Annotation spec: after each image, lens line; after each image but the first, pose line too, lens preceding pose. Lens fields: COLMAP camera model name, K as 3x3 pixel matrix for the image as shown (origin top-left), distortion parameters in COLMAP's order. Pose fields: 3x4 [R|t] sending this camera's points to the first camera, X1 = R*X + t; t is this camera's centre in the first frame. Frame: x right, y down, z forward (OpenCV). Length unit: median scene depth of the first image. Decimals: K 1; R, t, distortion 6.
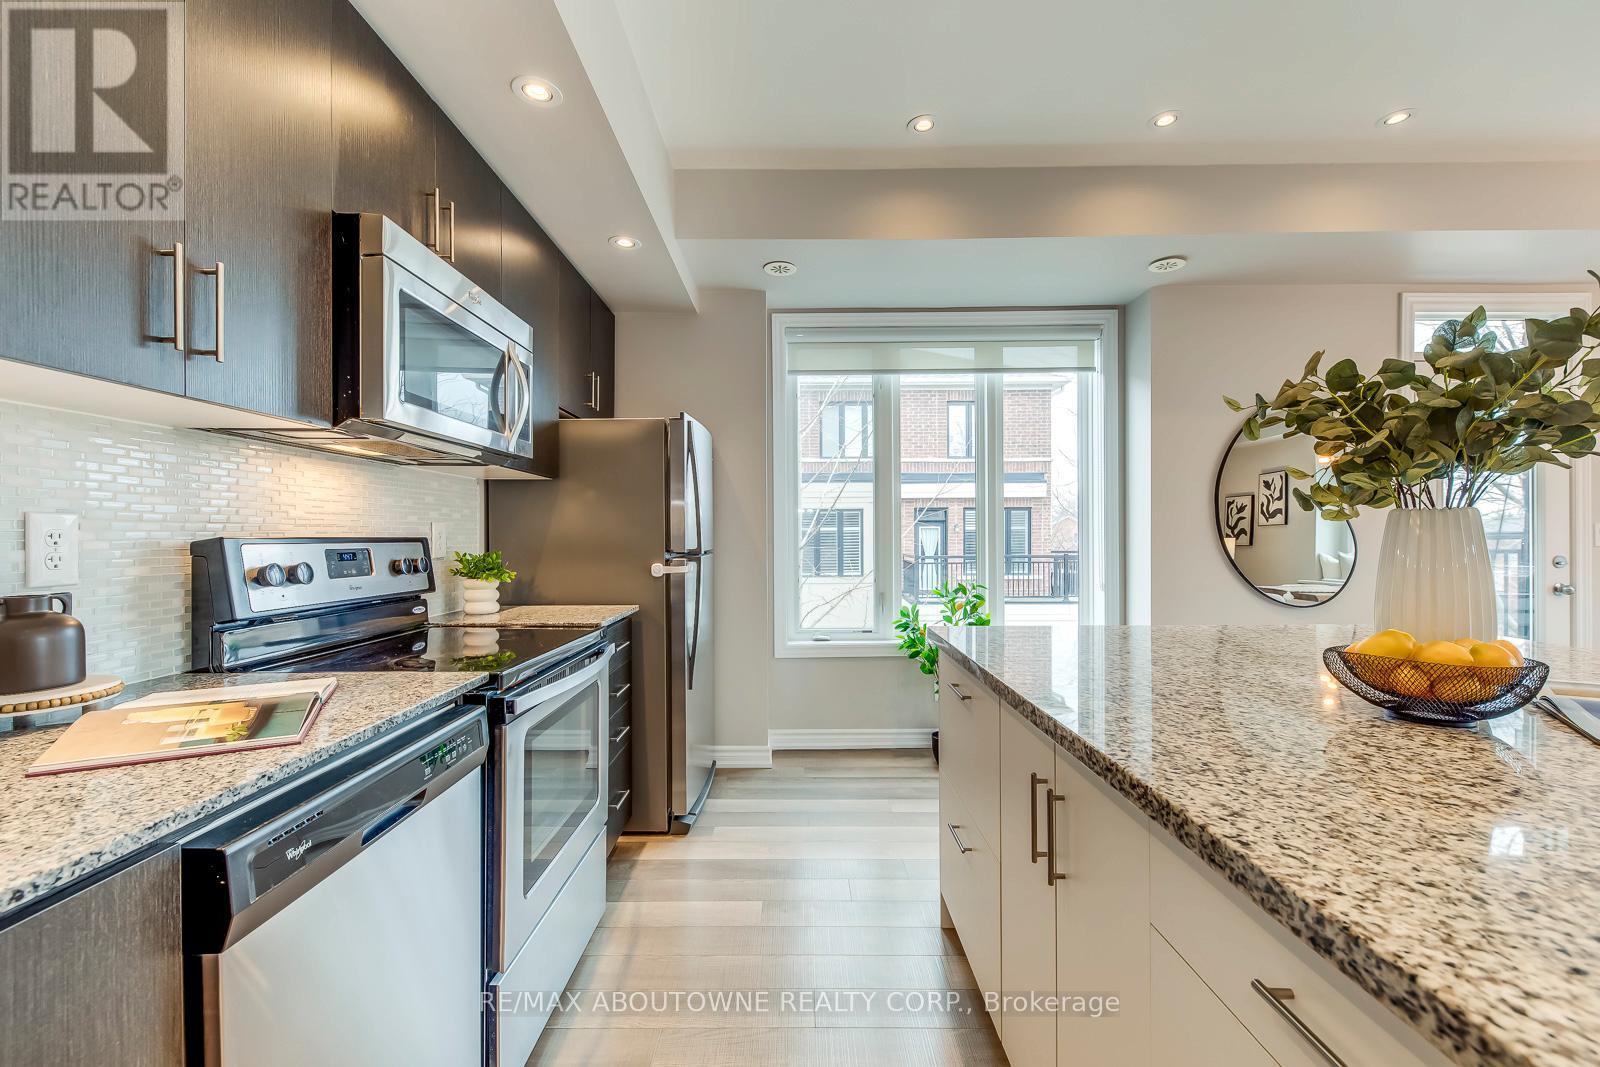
lens RADIAL K [[663.2, 0, 806.3], [0, 663.2, 539.5], [0, 0, 1]] dist [0.007796, -0.000195]
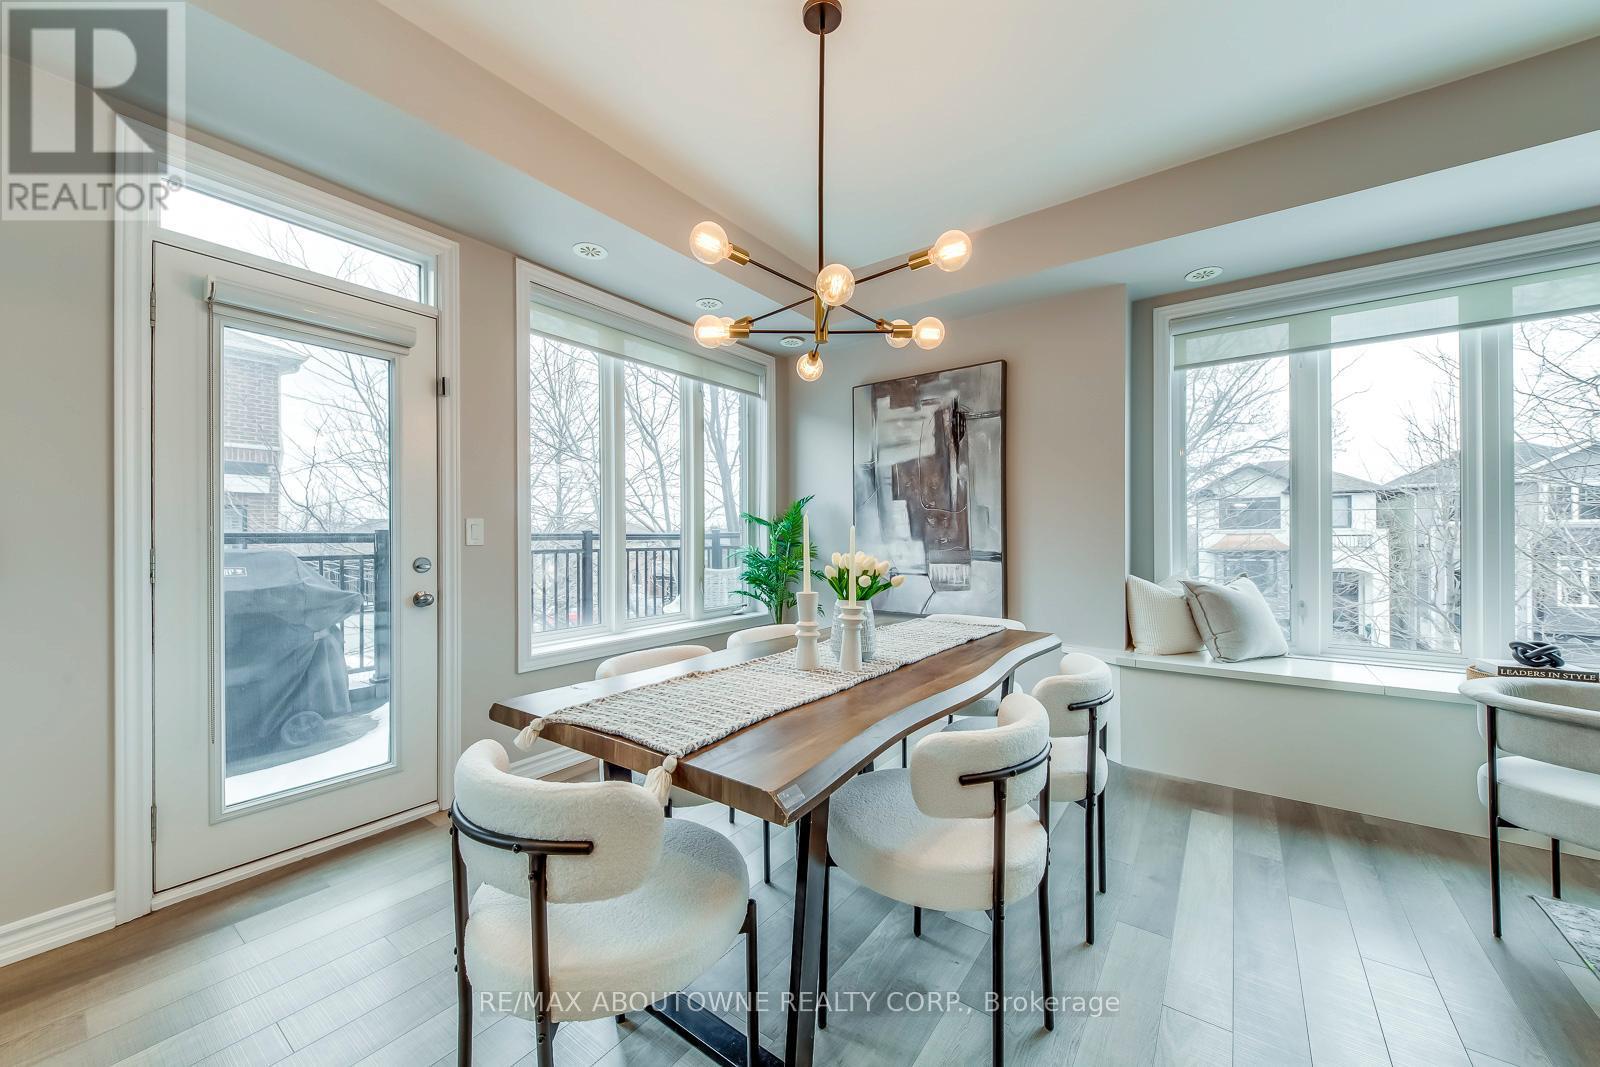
lens RADIAL K [[593.4, 0, 797.3], [0, 593.4, 534.6], [0, 0, 1]] dist [0.007833, -0.001367]
pose [[0.583056, 0.006684, 0.812404, 0.982630], [0.008632, 0.999859, -0.014421, 0.013722], [-0.812386, 0.015421, 0.582916, 0.264938]]
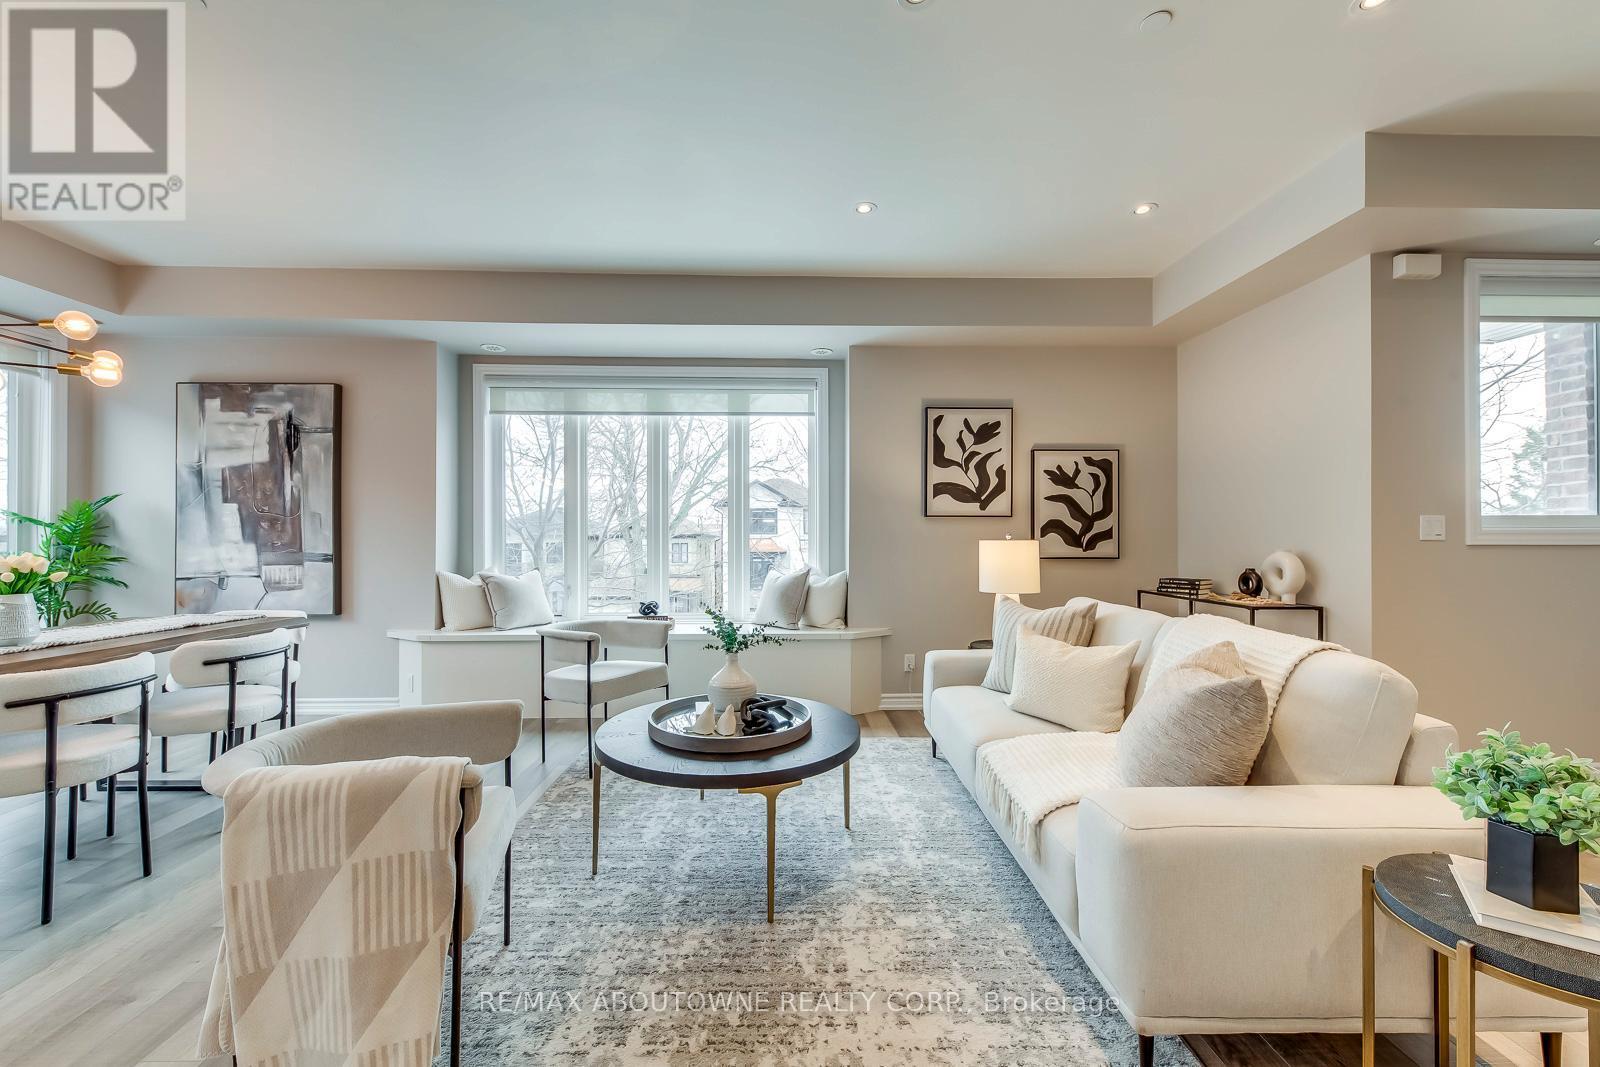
lens RADIAL K [[637.9, 0, 807.8], [0, 637.9, 537.5], [0, 0, 1]] dist [0.004051, -0.001903]
pose [[-0.044522, 0.008827, 0.998969, 0.693482], [0.009342, 0.999921, -0.008419, 0.020979], [-0.998965, 0.008958, -0.044601, -0.391147]]
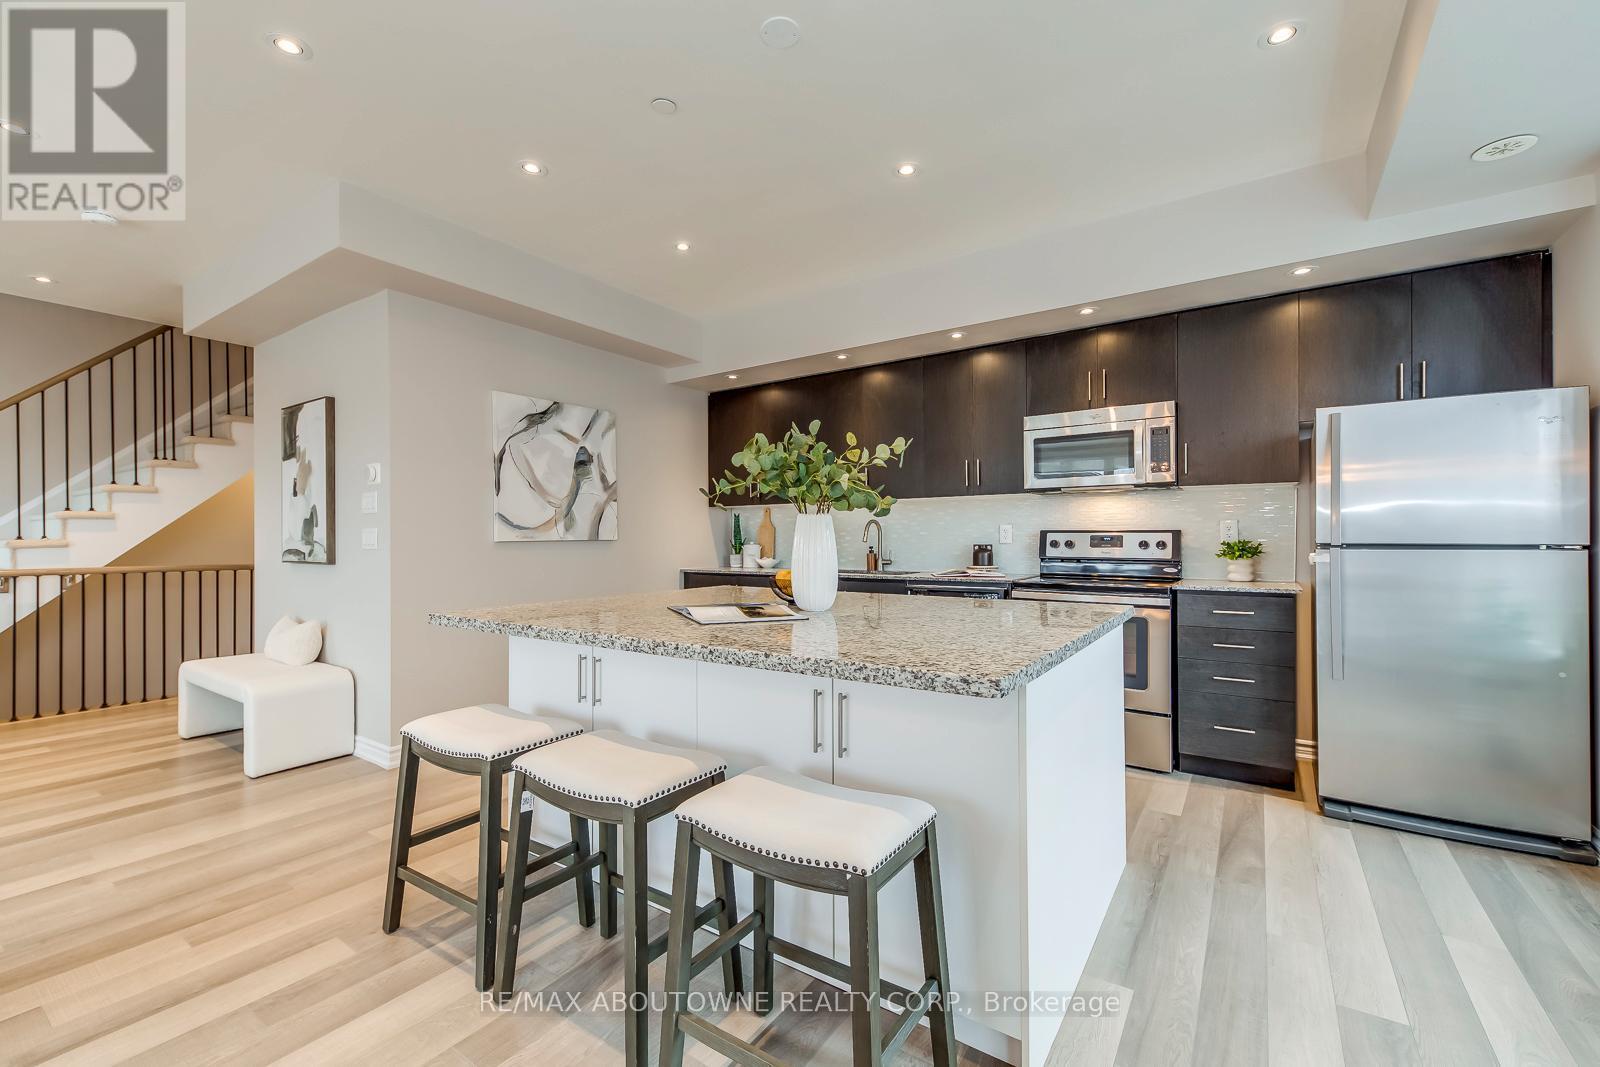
lens RADIAL K [[663.2, 0, 810.2], [0, 663.2, 536.7], [0, 0, 1]] dist [0.007796, -0.000195]
pose [[-0.552230, 0.004427, -0.833680, 1.059378], [-0.000772, 0.999983, 0.005822, 0.004175], [0.833692, 0.003859, -0.552217, 0.853376]]
